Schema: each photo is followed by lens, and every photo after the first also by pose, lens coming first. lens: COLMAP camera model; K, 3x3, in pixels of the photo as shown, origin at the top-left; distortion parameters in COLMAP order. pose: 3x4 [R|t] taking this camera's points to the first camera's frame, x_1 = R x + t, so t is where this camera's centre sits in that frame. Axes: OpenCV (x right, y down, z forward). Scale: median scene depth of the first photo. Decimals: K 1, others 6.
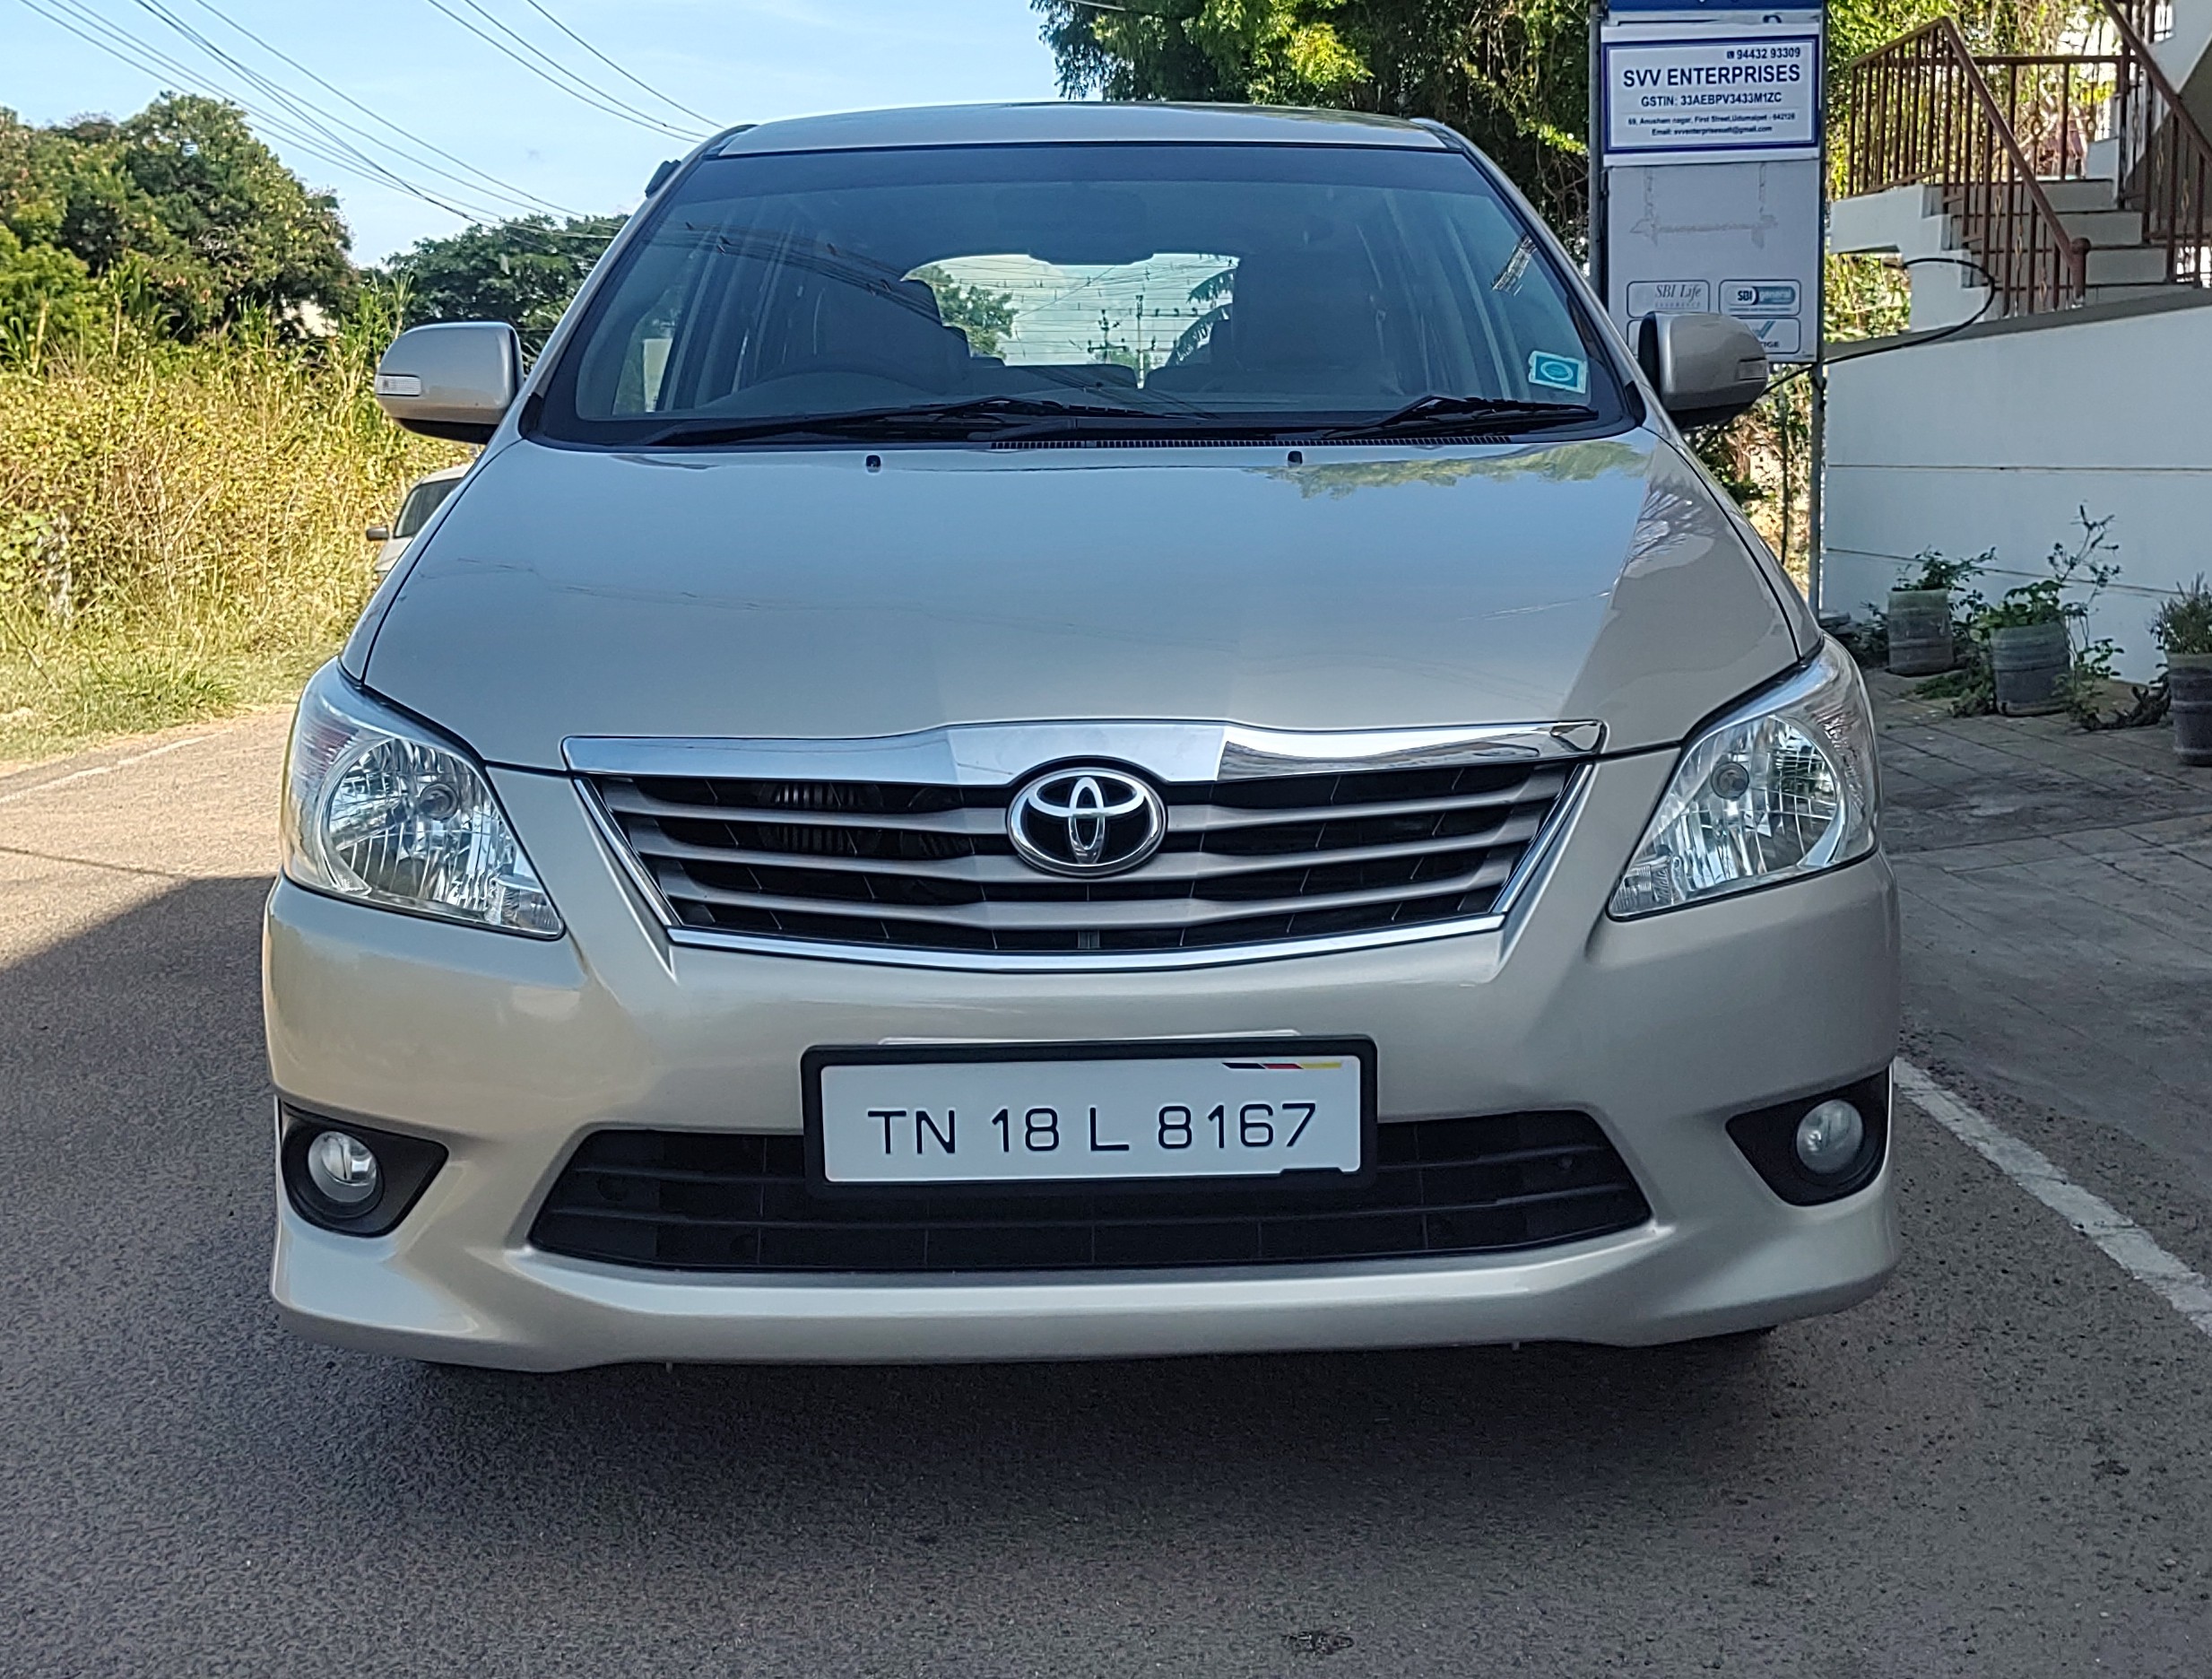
lens RADIAL K [[2368.2, 0, 1106.3], [0, 2368.2, 834.2], [0, 0, 1]] dist [0.001331, 0.000000]
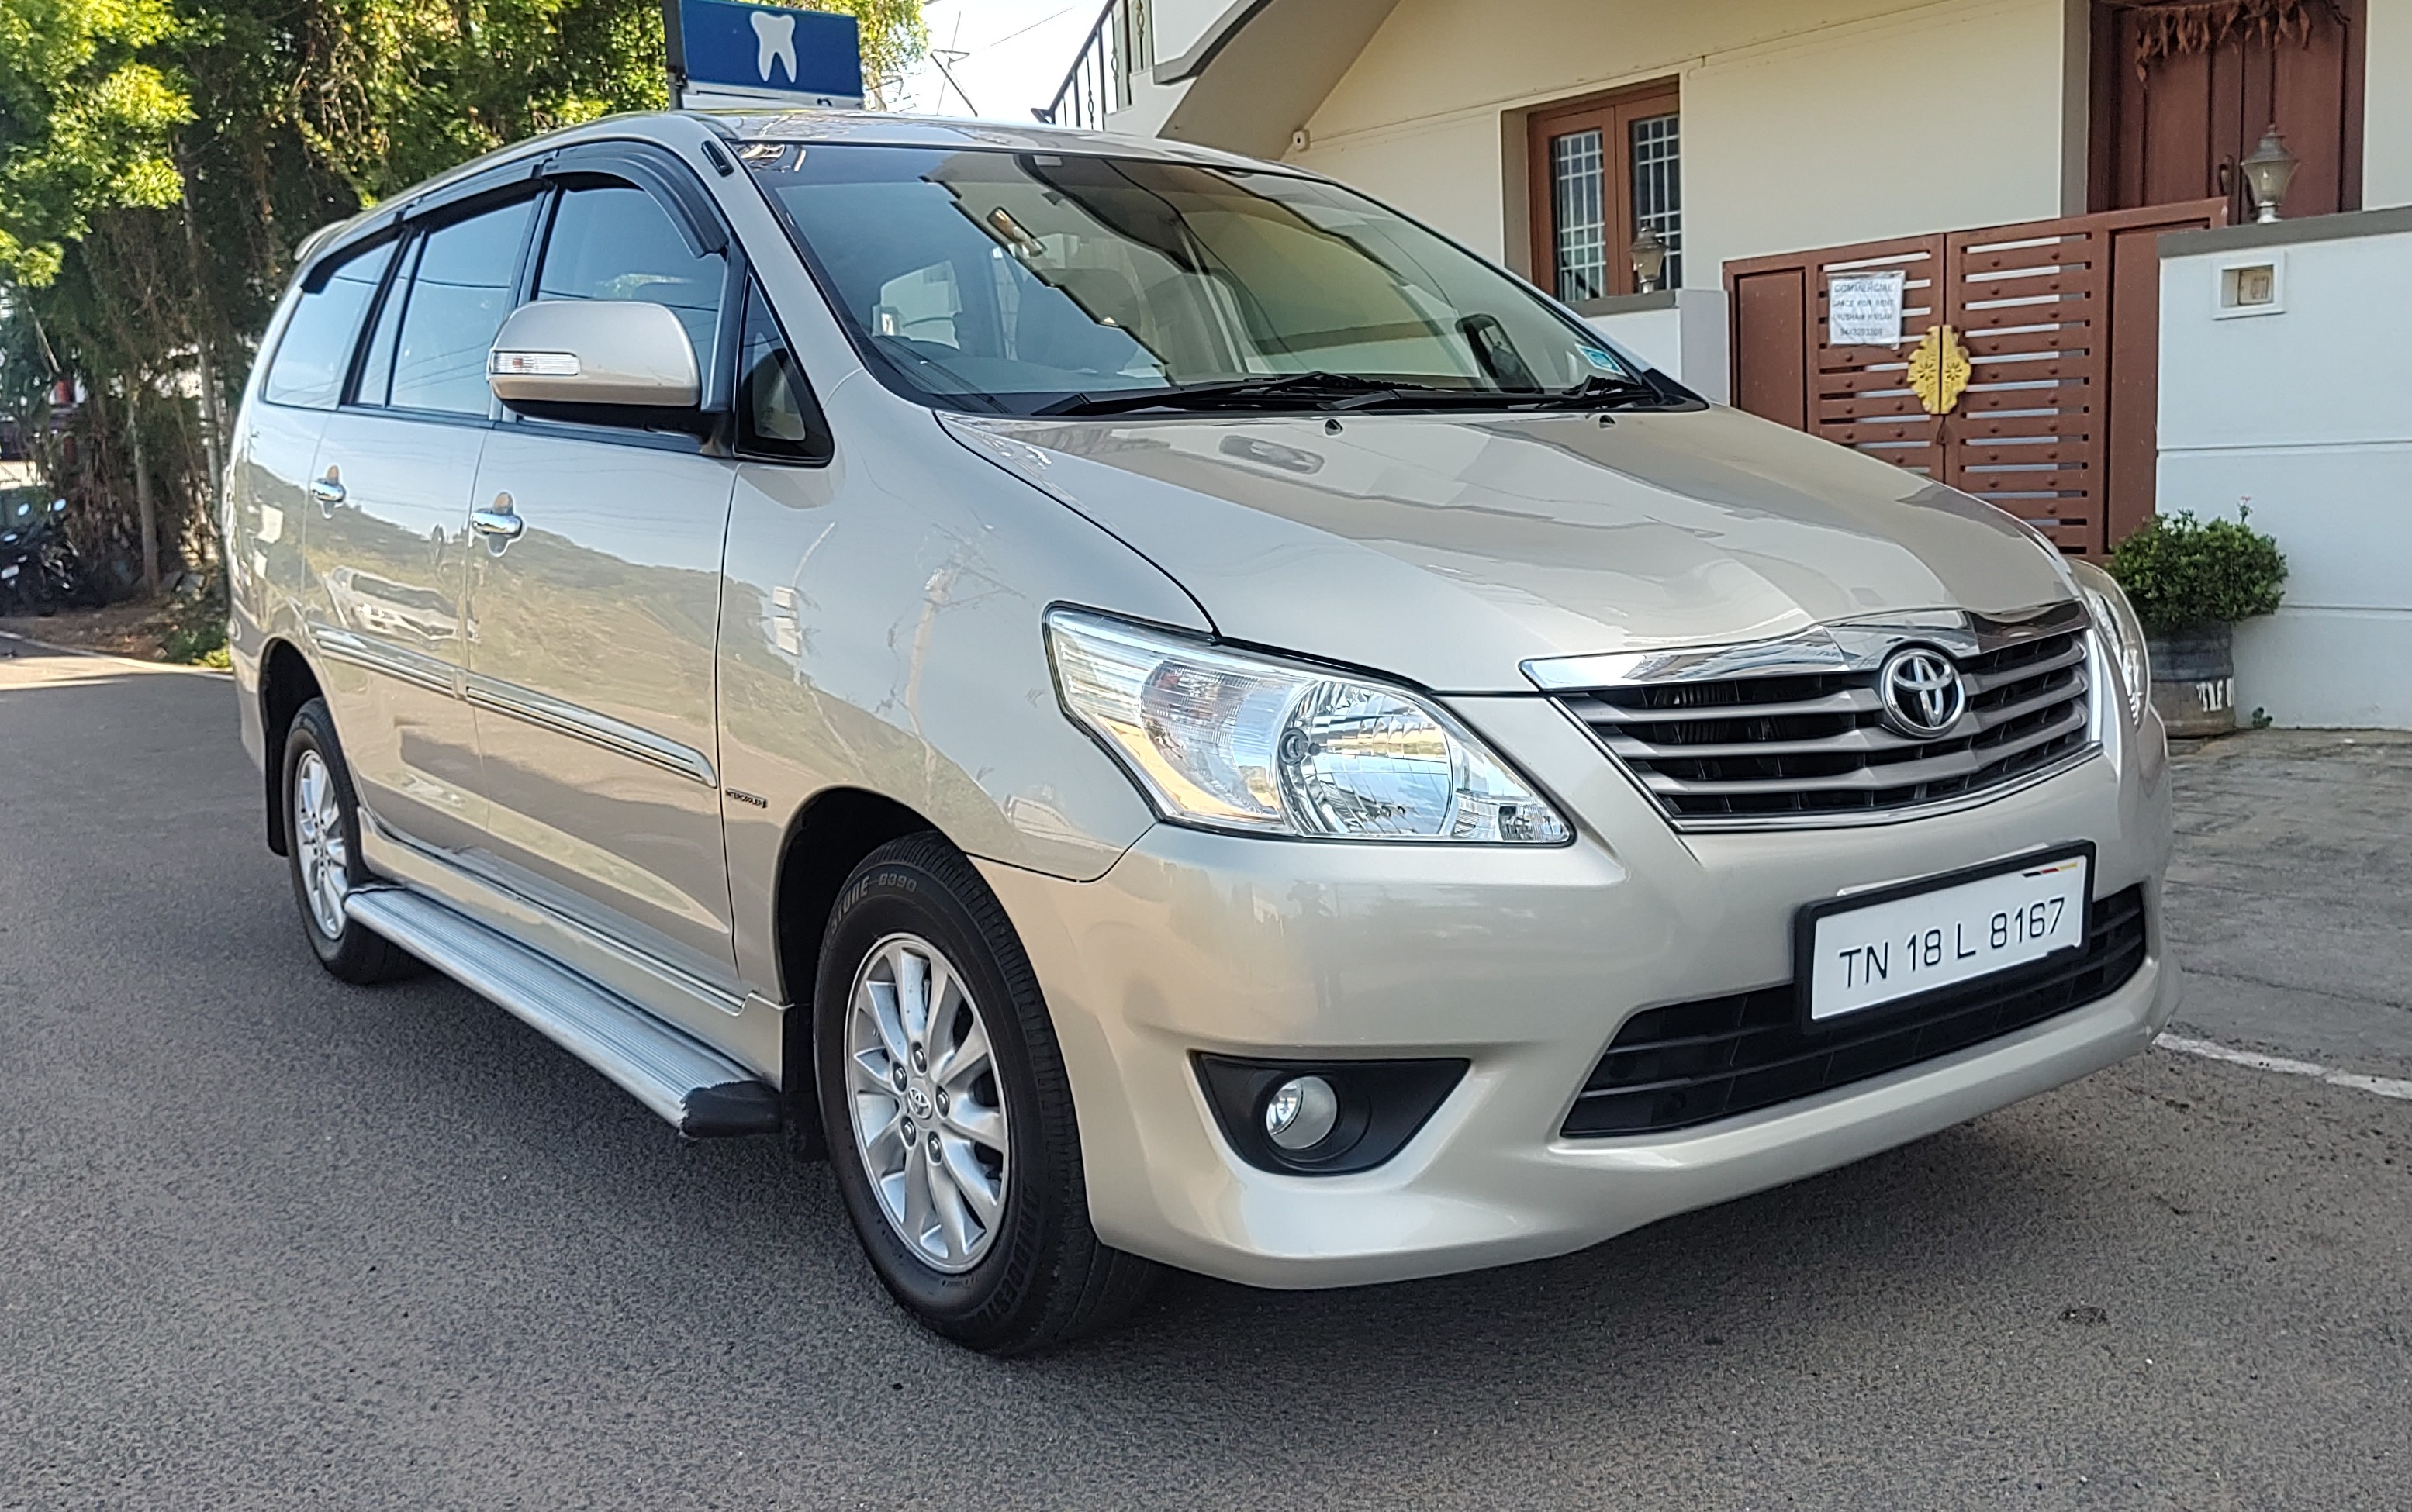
lens RADIAL K [[2099.3, 0, 1206.7], [0, 2099.3, 759.3], [0, 0, 1]] dist [0.002552, -0.010358]
pose [[0.815526, -0.092218, 0.571326, -0.922957], [0.111458, 0.993768, 0.001306, -0.014047], [-0.567886, 0.062614, 0.820722, 0.315875]]
